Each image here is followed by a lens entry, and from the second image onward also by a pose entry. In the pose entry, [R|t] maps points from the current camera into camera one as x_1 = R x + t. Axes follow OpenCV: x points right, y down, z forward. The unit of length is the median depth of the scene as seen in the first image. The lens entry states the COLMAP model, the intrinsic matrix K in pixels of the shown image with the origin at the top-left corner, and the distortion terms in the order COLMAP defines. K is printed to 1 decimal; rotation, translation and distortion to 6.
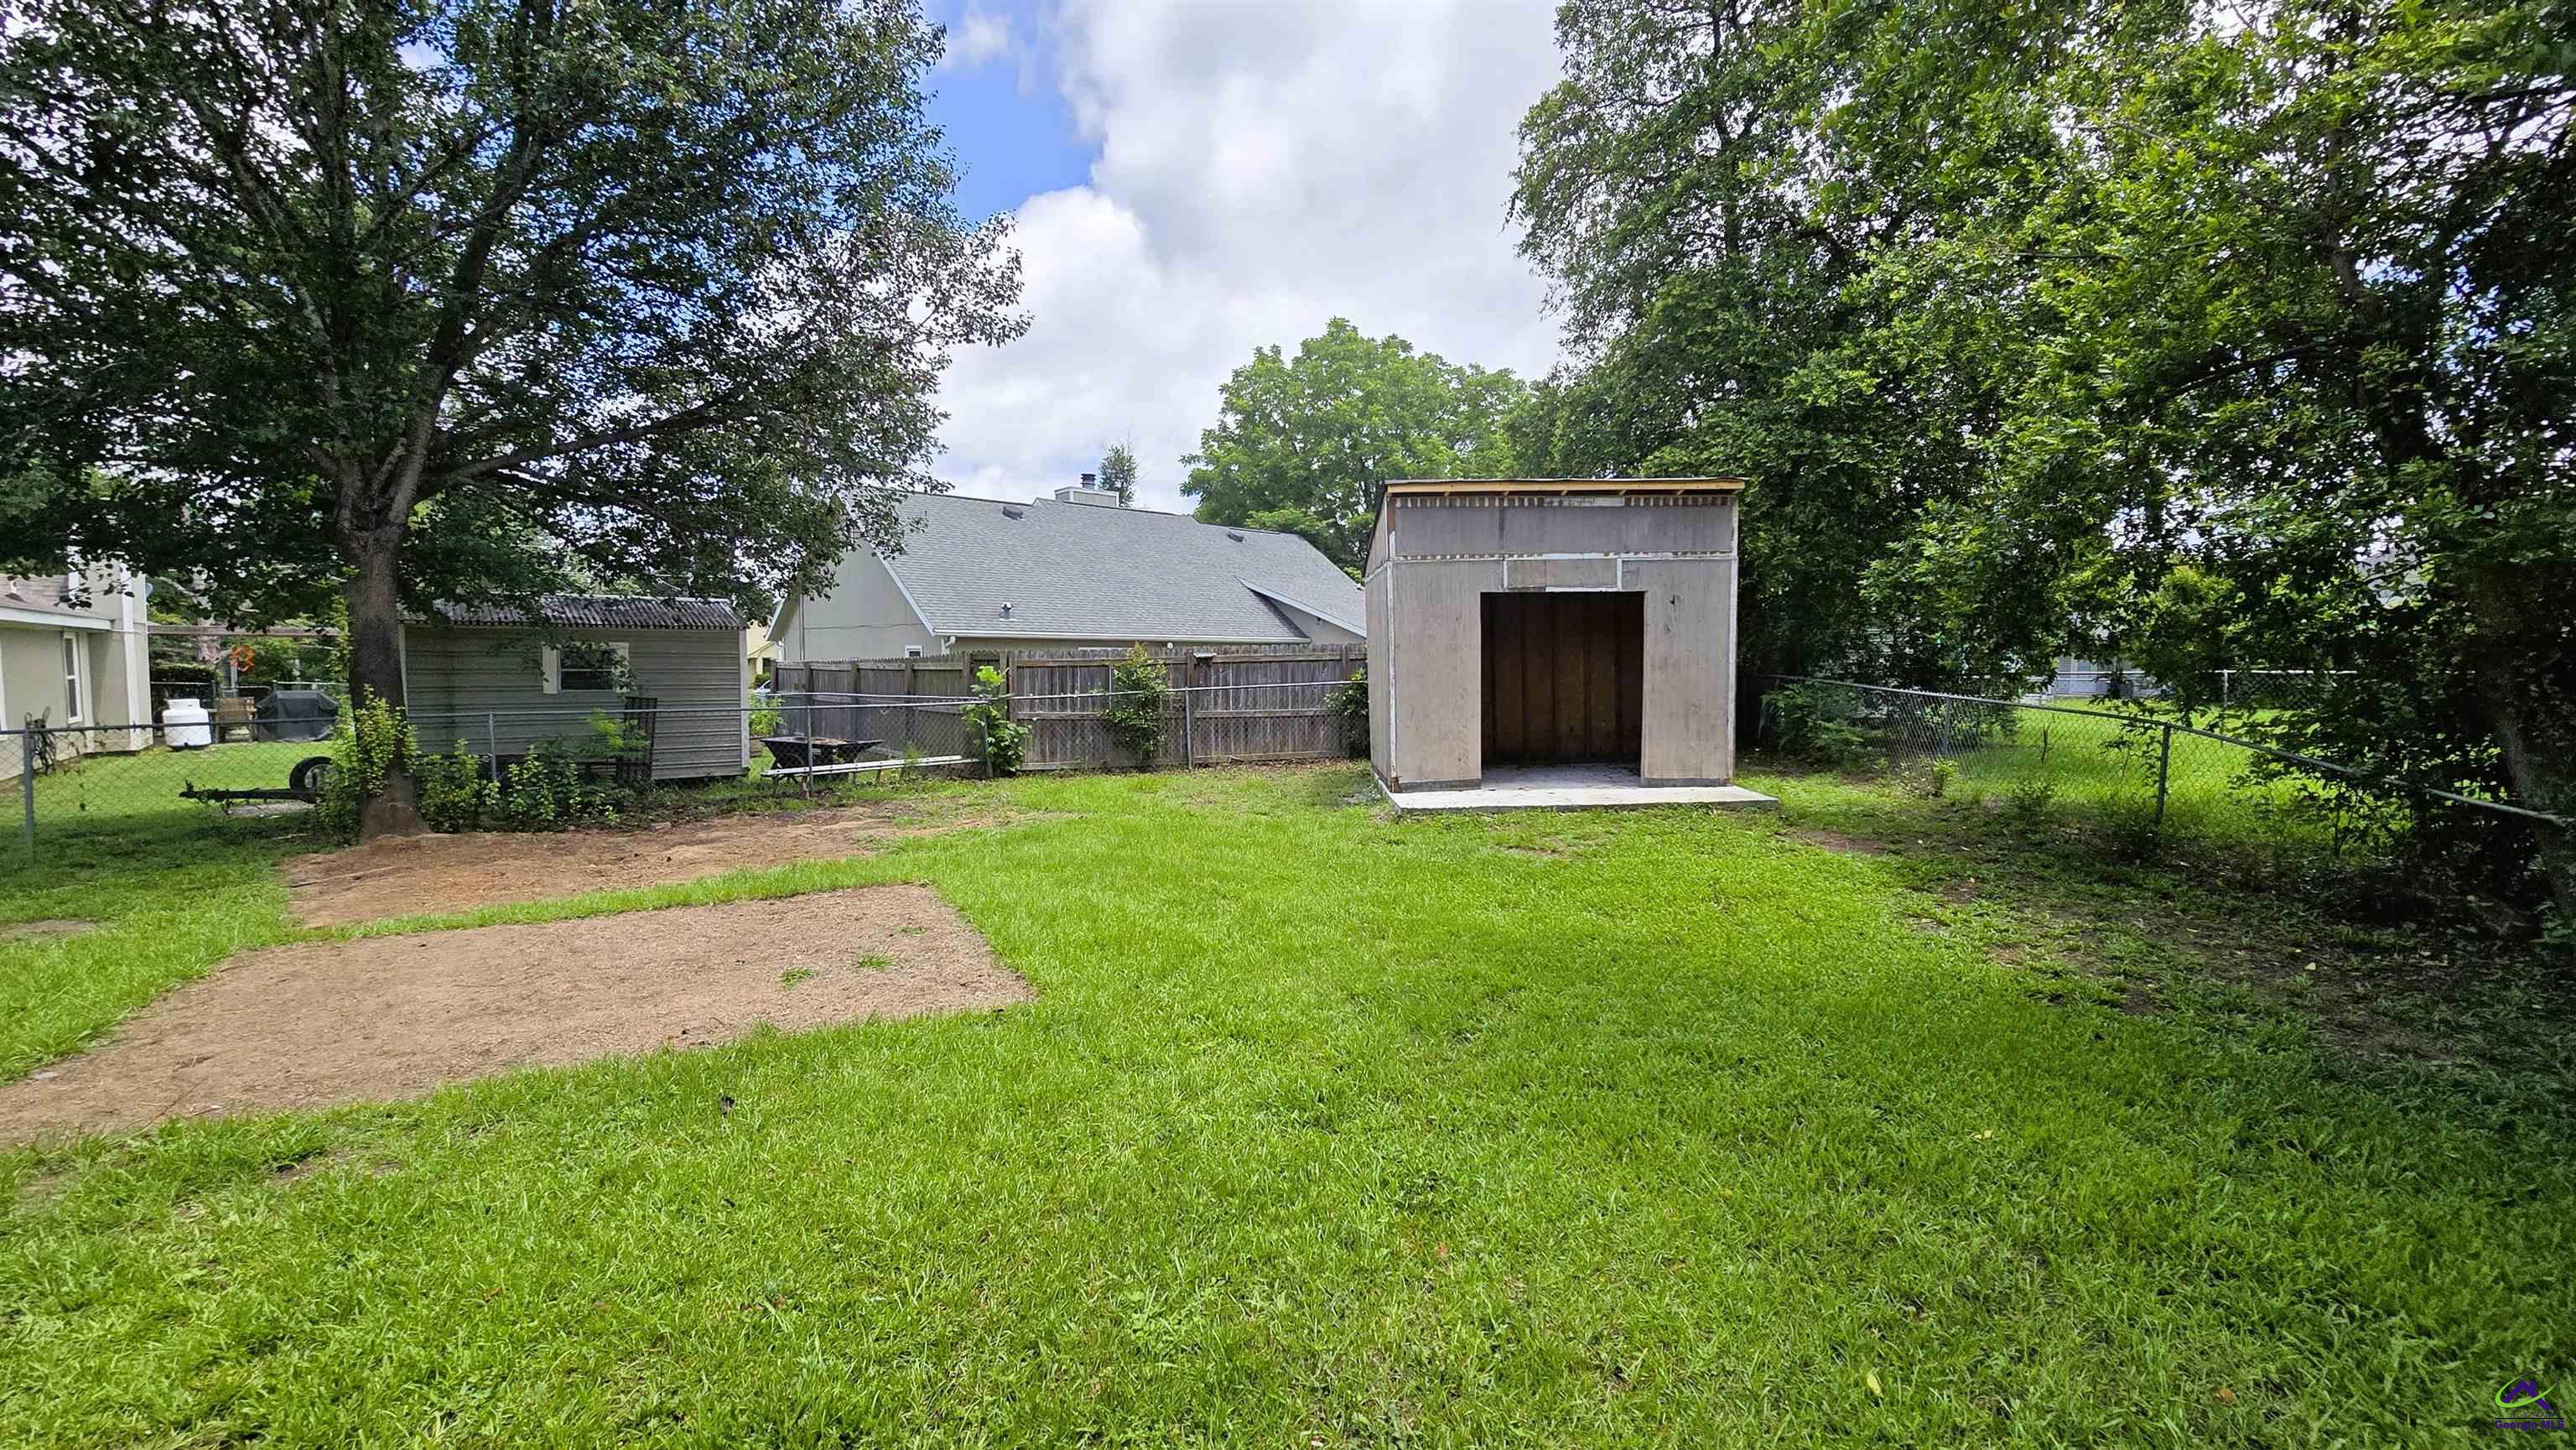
lens RADIAL K [[1053.2, 0, 1299.4], [0, 1053.2, 718.7], [0, 0, 1]] dist [-0.000375, 0.000661]
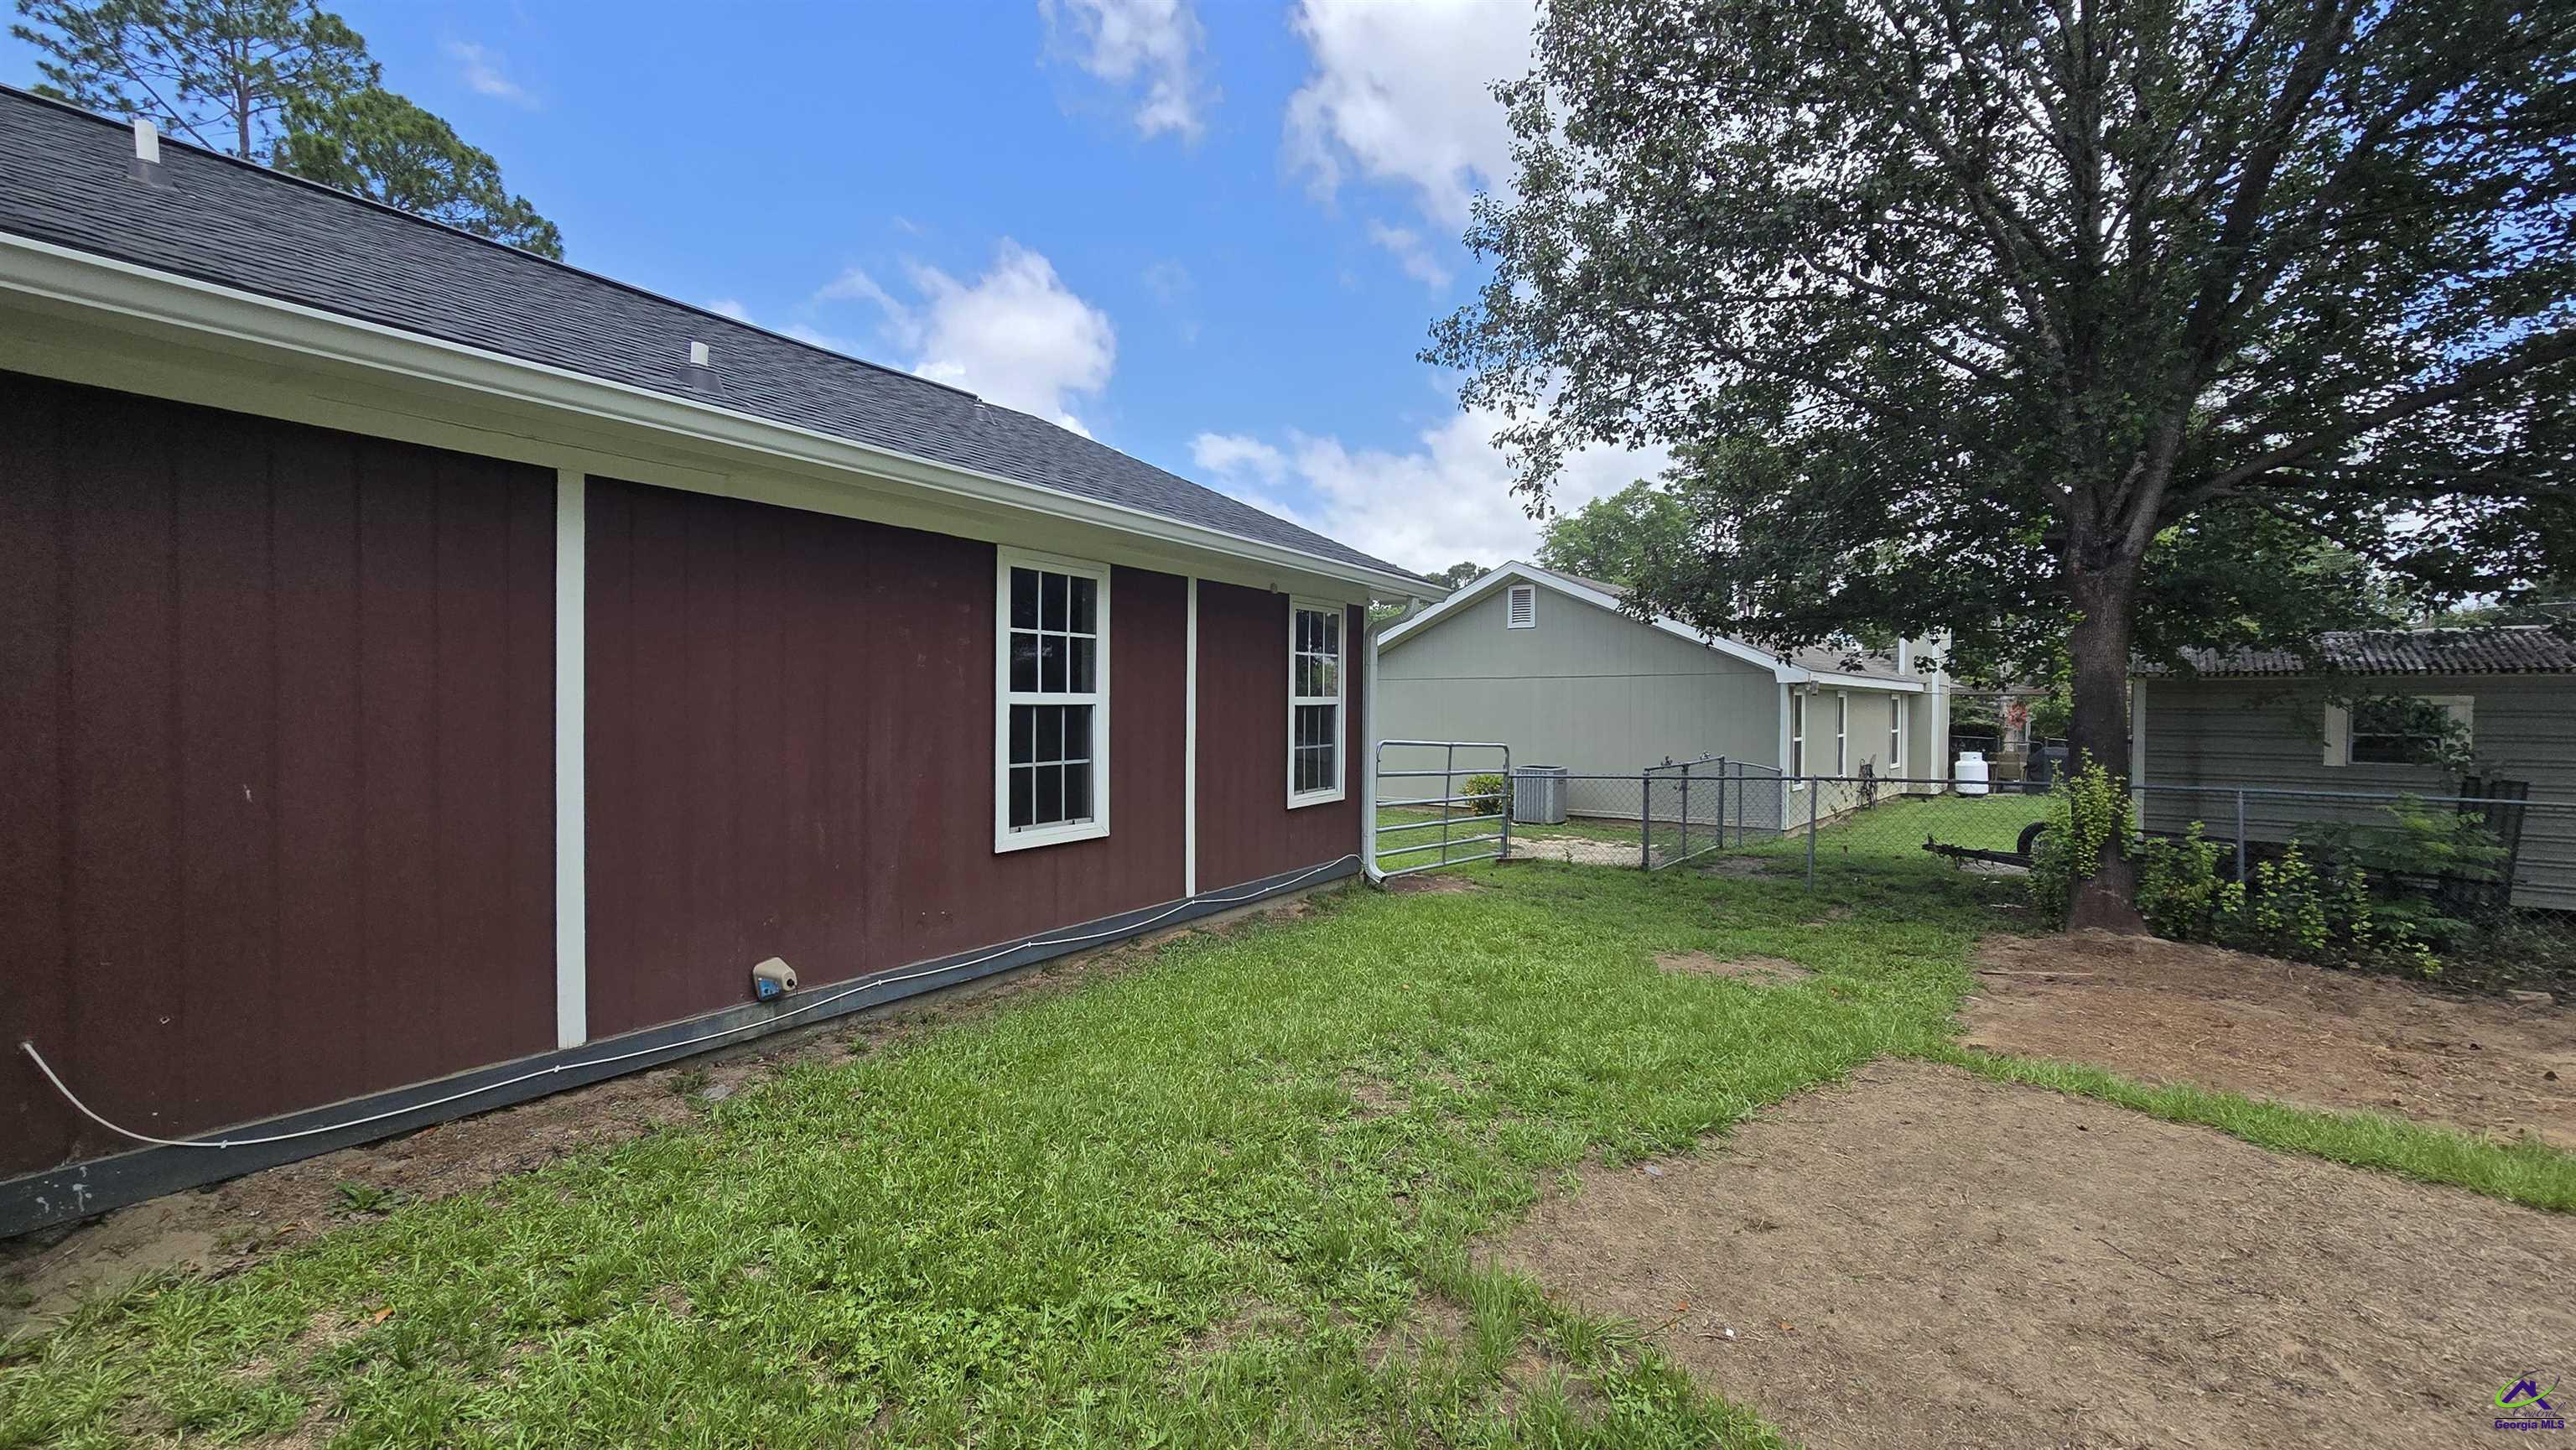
lens RADIAL K [[1053.2, 0, 1292.9], [0, 1053.2, 719.4], [0, 0, 1]] dist [-0.000375, 0.000661]
pose [[0.163764, 0.006160, -0.986480, -0.128990], [-0.059395, 0.998228, -0.003627, -0.012573], [0.984710, 0.059186, 0.163840, 0.198345]]
